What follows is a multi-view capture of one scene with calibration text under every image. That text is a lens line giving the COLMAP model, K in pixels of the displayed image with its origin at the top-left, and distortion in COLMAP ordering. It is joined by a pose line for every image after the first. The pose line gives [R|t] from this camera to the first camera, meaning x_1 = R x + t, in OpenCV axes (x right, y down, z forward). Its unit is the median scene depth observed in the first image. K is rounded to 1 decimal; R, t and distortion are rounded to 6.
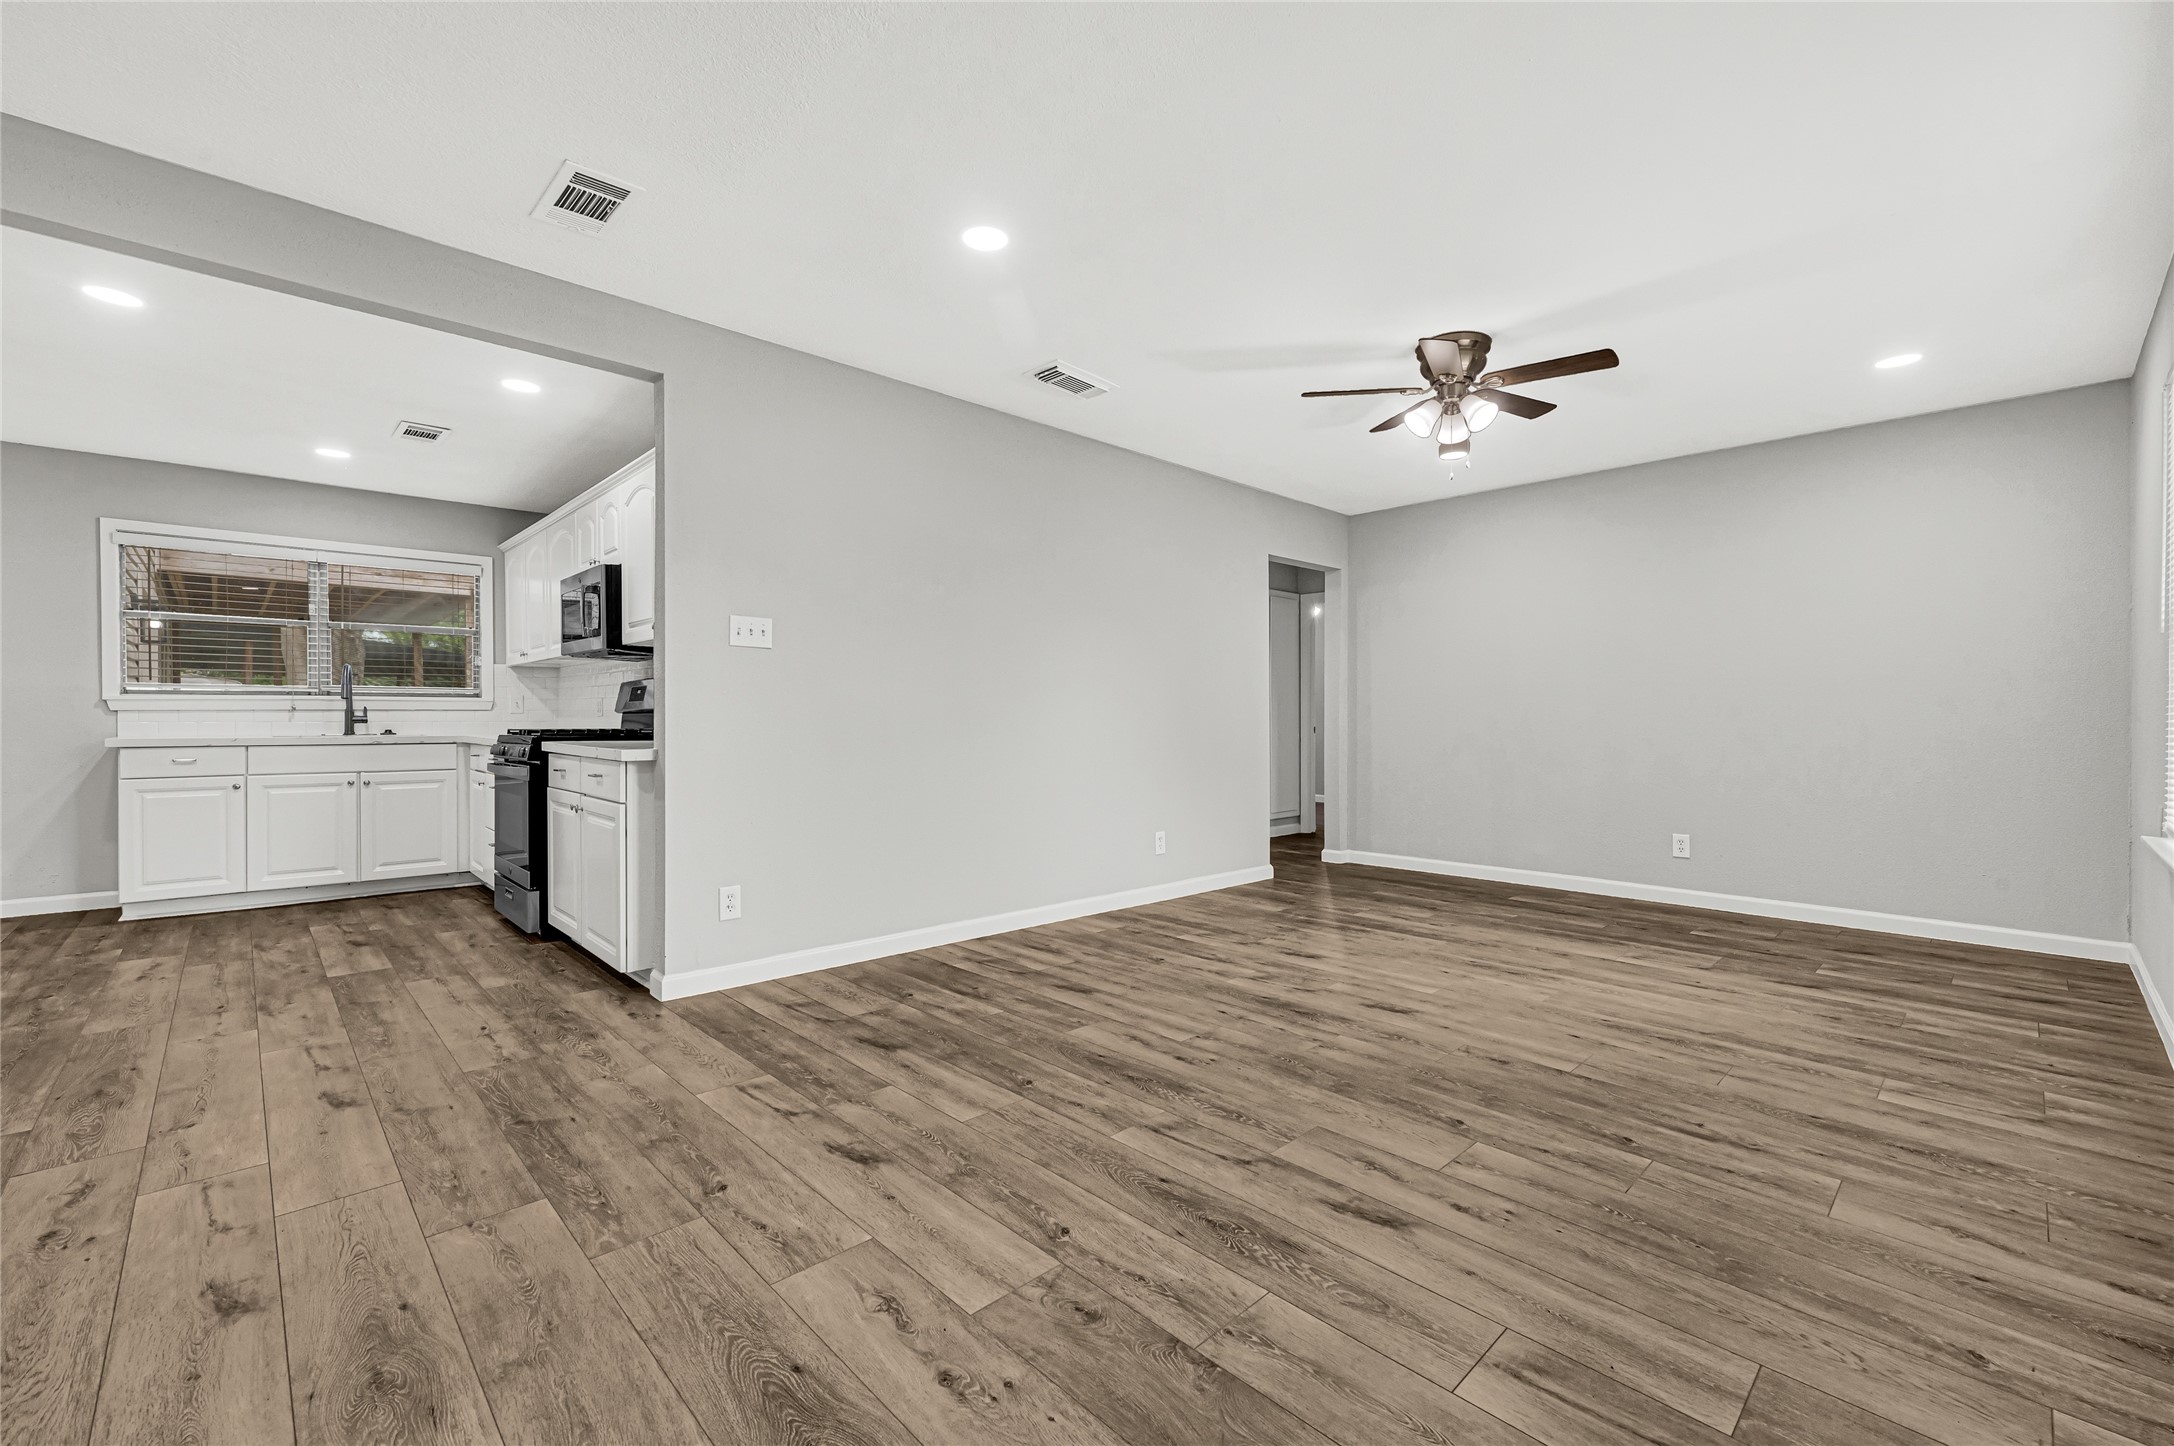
lens RADIAL K [[901.0, 0, 1090.0], [0, 901.0, 711.5], [0, 0, 1]] dist [-0.004576, 0.000755]
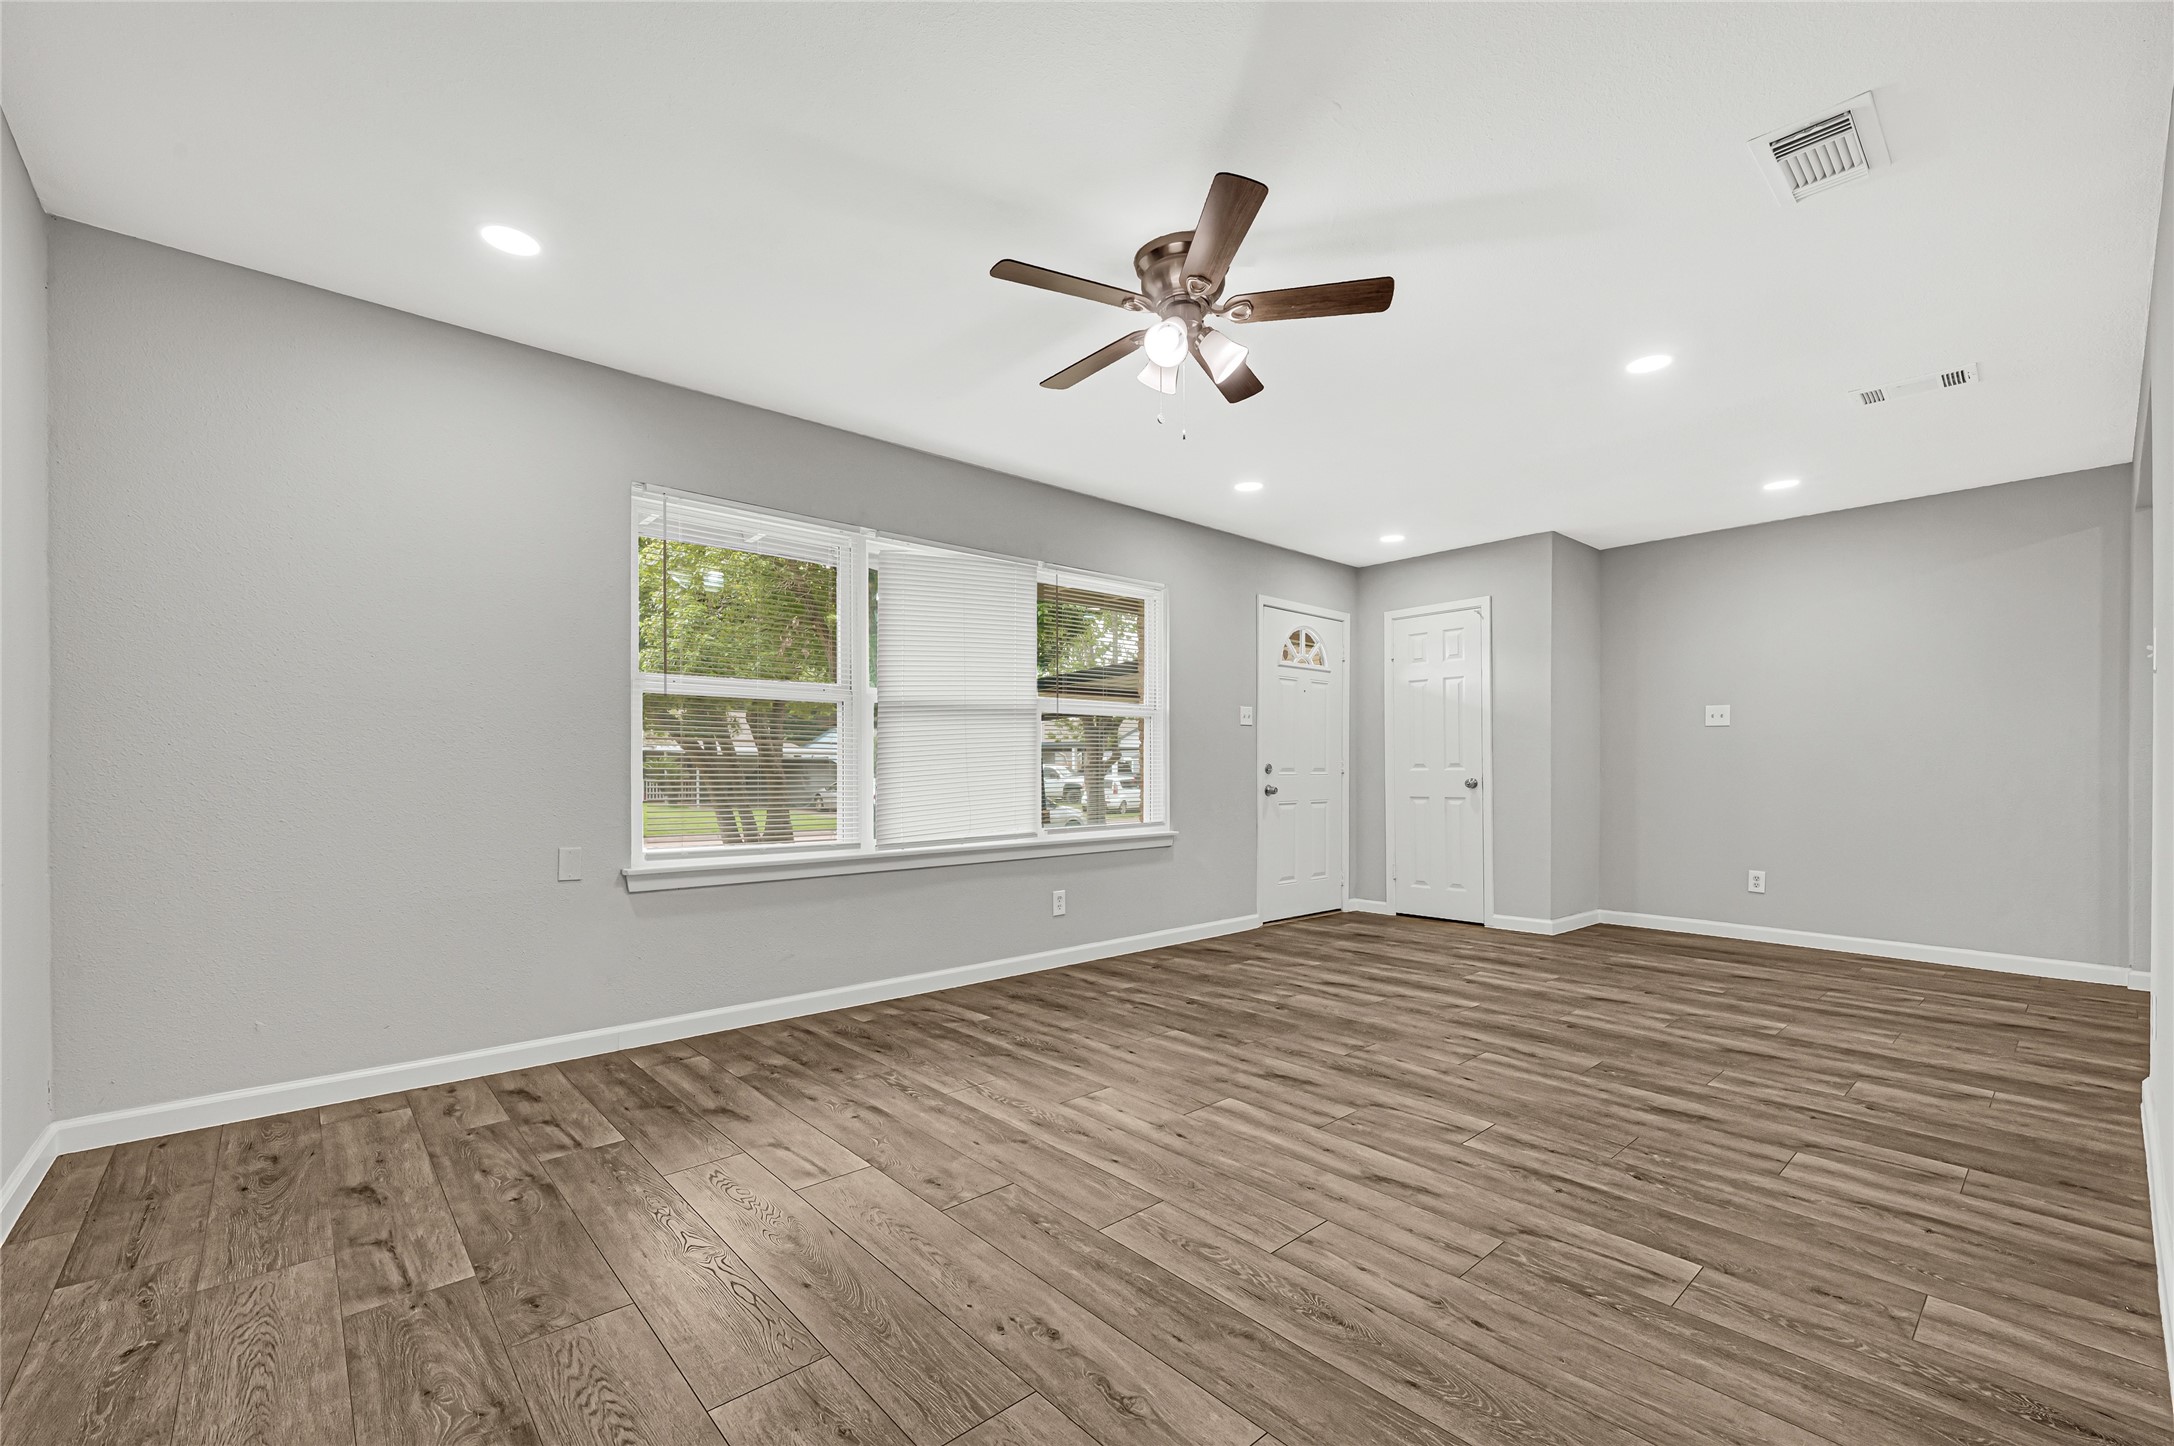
lens RADIAL K [[901.0, 0, 1095.8], [0, 901.0, 772.0], [0, 0, 1]] dist [-0.004576, 0.000755]
pose [[-0.999485, -0.003761, 0.031868, 0.419820], [-0.004043, 0.999953, -0.008774, 0.018241], [-0.031834, -0.008898, -0.999454, 1.618062]]
